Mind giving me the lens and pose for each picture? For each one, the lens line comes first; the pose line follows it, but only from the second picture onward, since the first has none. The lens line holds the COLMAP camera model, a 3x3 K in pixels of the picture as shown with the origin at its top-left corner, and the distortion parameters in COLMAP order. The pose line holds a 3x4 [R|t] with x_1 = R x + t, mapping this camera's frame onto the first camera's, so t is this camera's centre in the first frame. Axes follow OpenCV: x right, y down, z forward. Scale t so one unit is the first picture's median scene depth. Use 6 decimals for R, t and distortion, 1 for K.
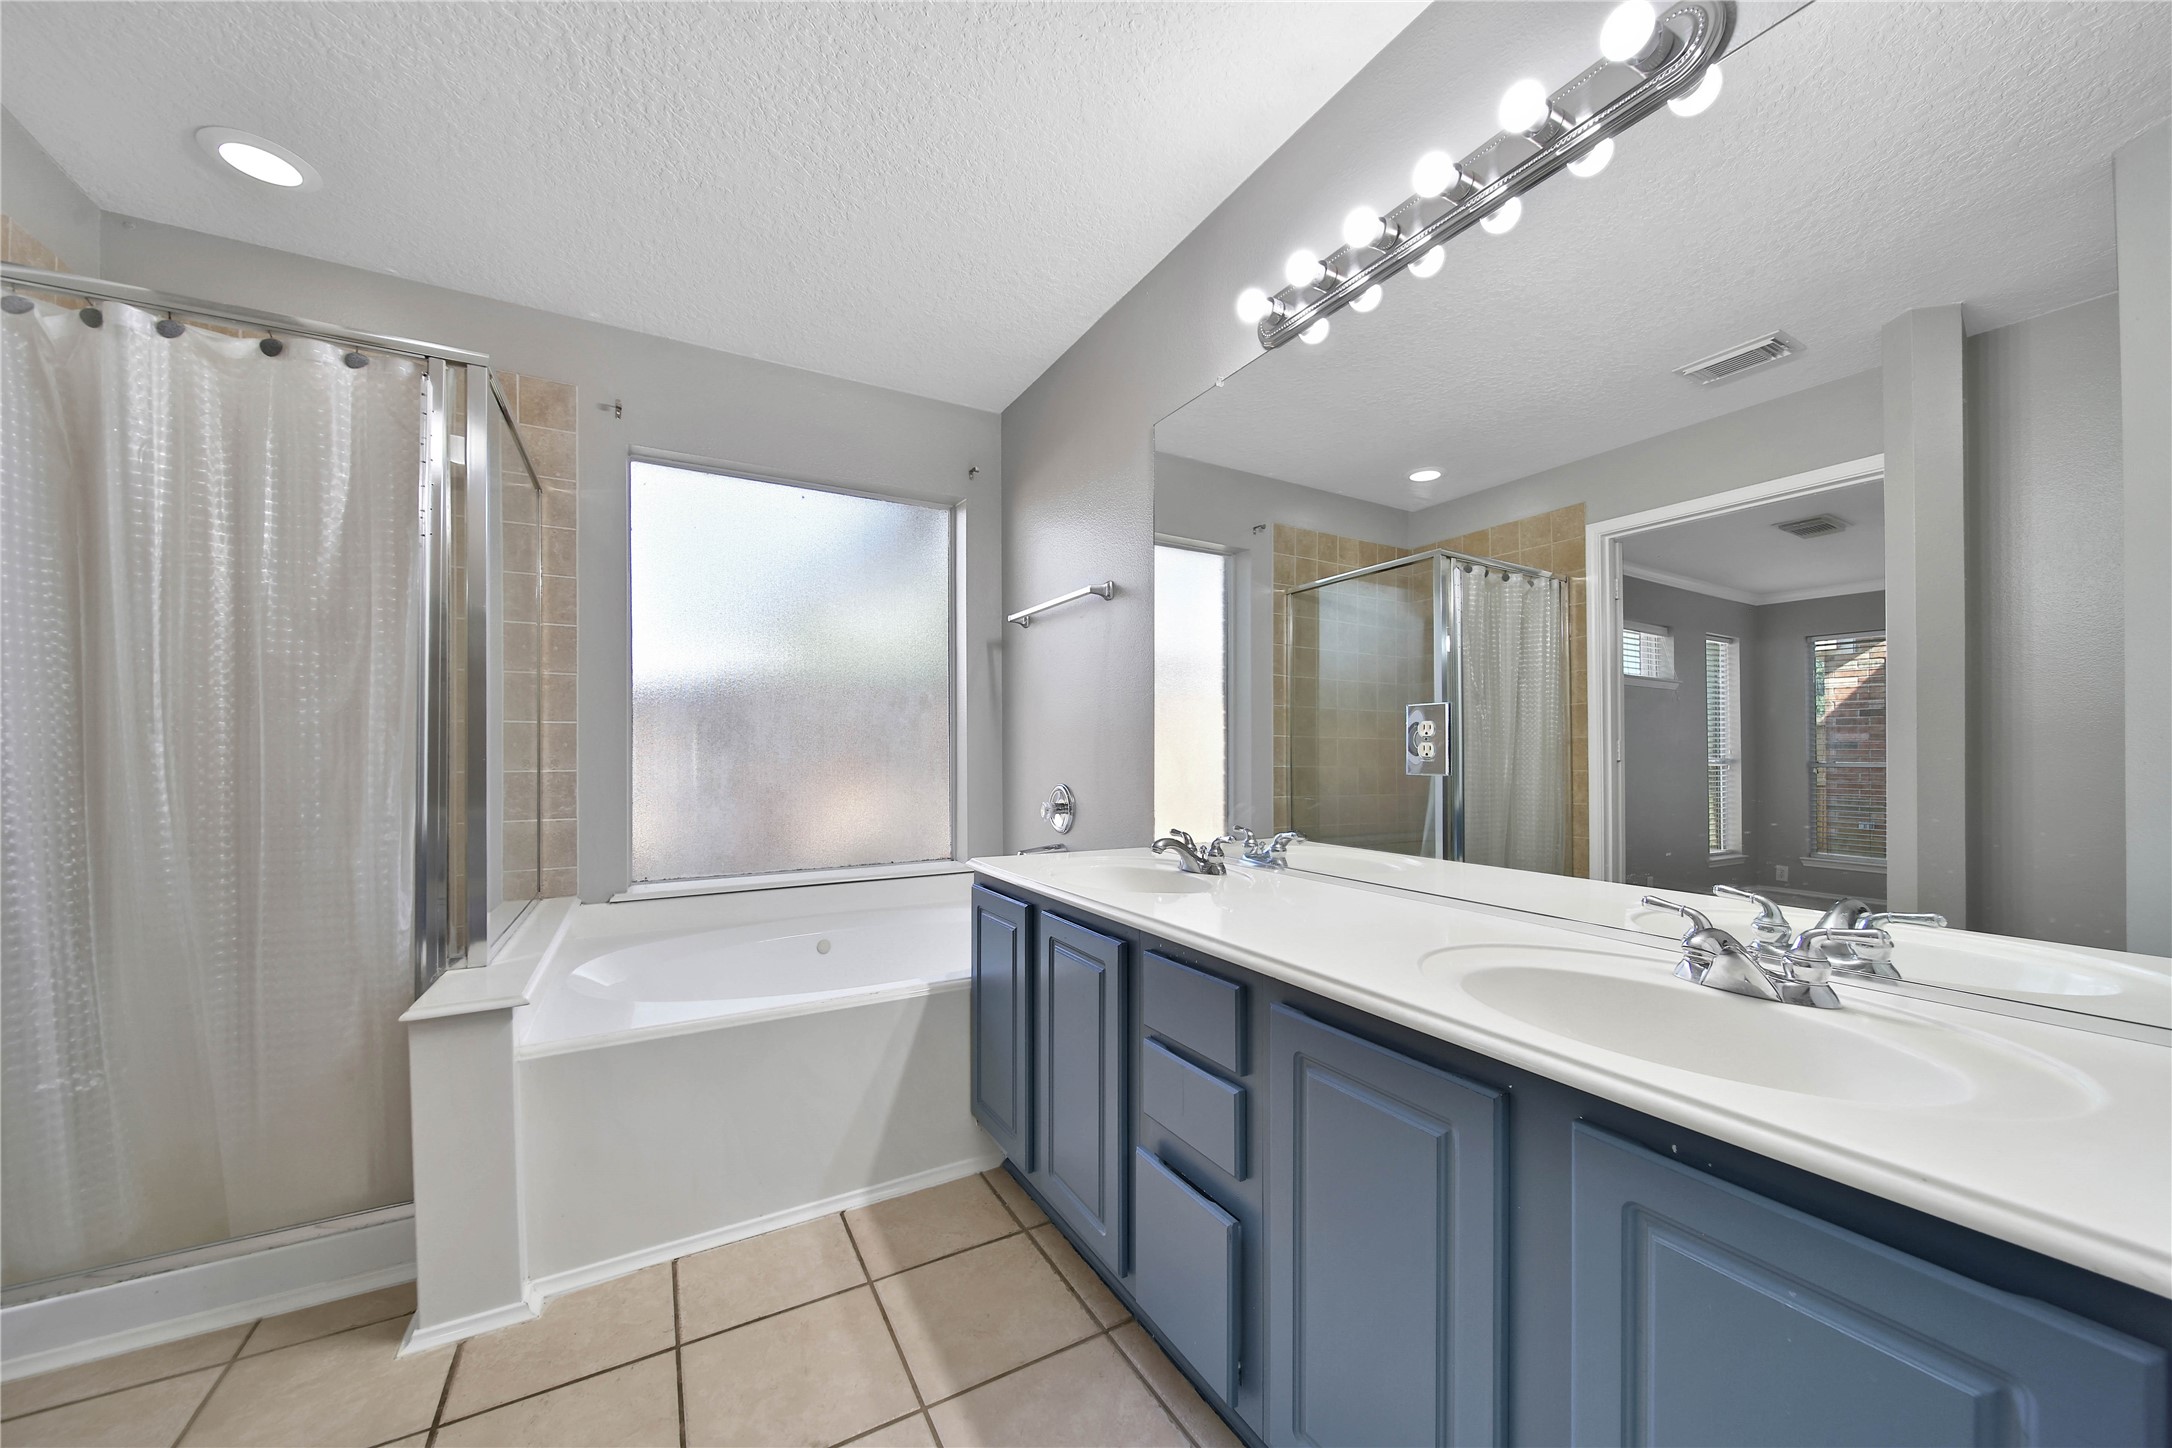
lens RADIAL K [[771.2, 0, 1090.7], [0, 771.2, 745.3], [0, 0, 1]] dist [-0.000355, -0.000748]
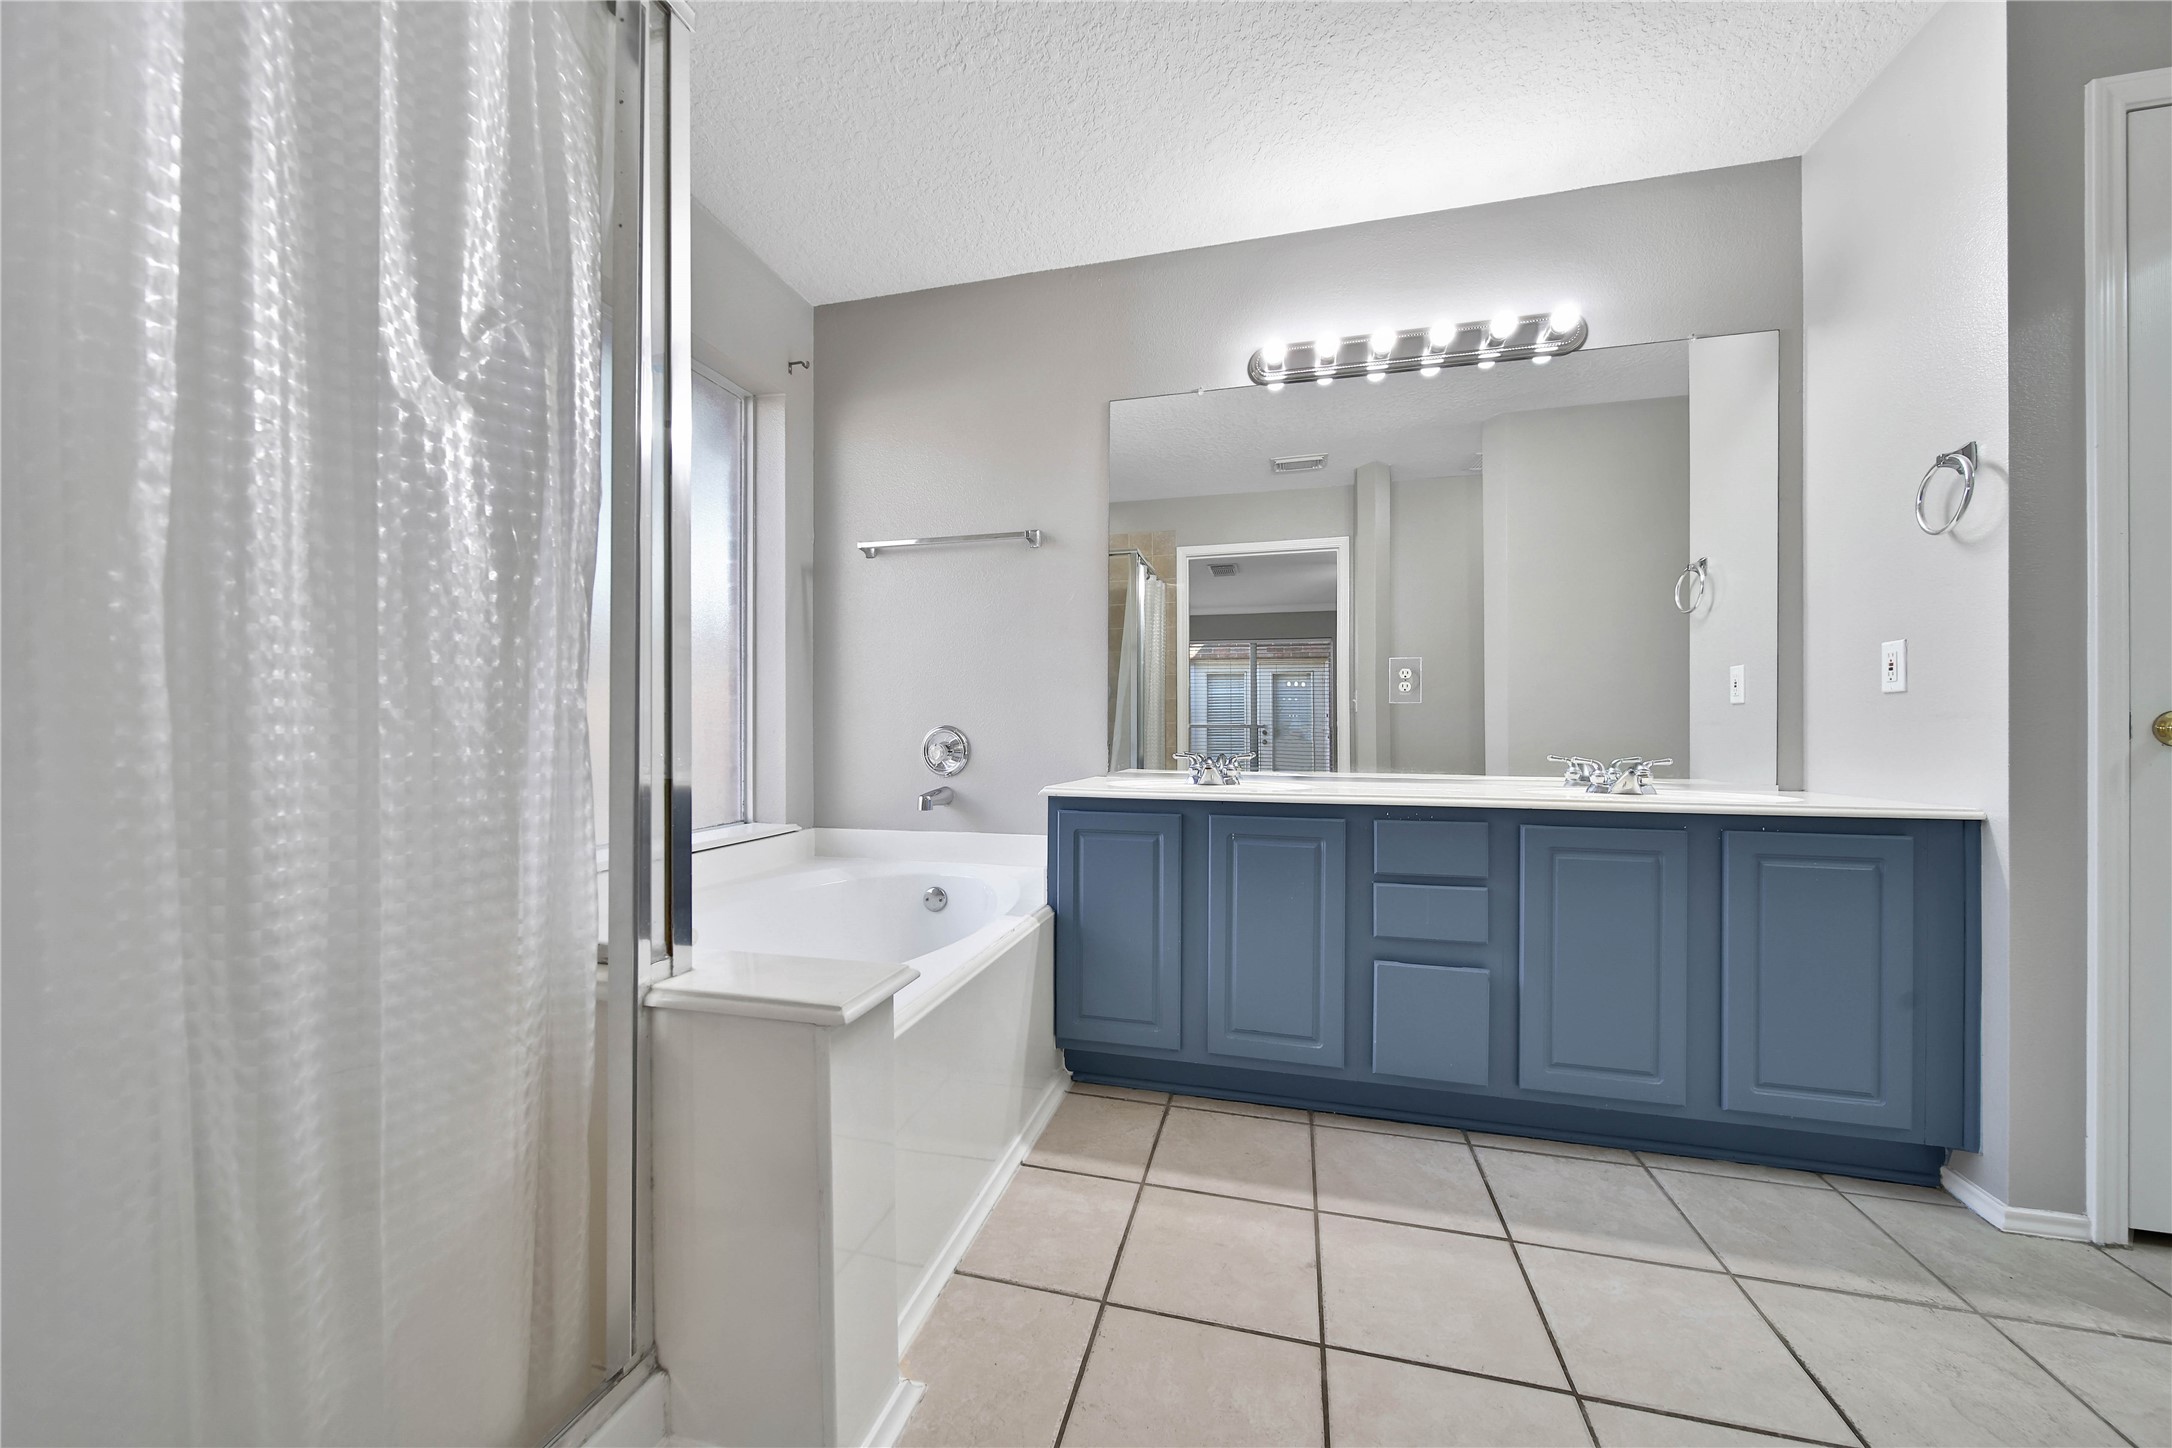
lens RADIAL K [[771.2, 0, 1086.2], [0, 771.2, 728.1], [0, 0, 1]] dist [-0.000355, -0.000748]
pose [[0.704591, 0.005325, 0.709593, -1.025695], [-0.009326, 0.999955, 0.001757, 0.083711], [-0.709552, -0.007856, 0.704609, 0.317748]]
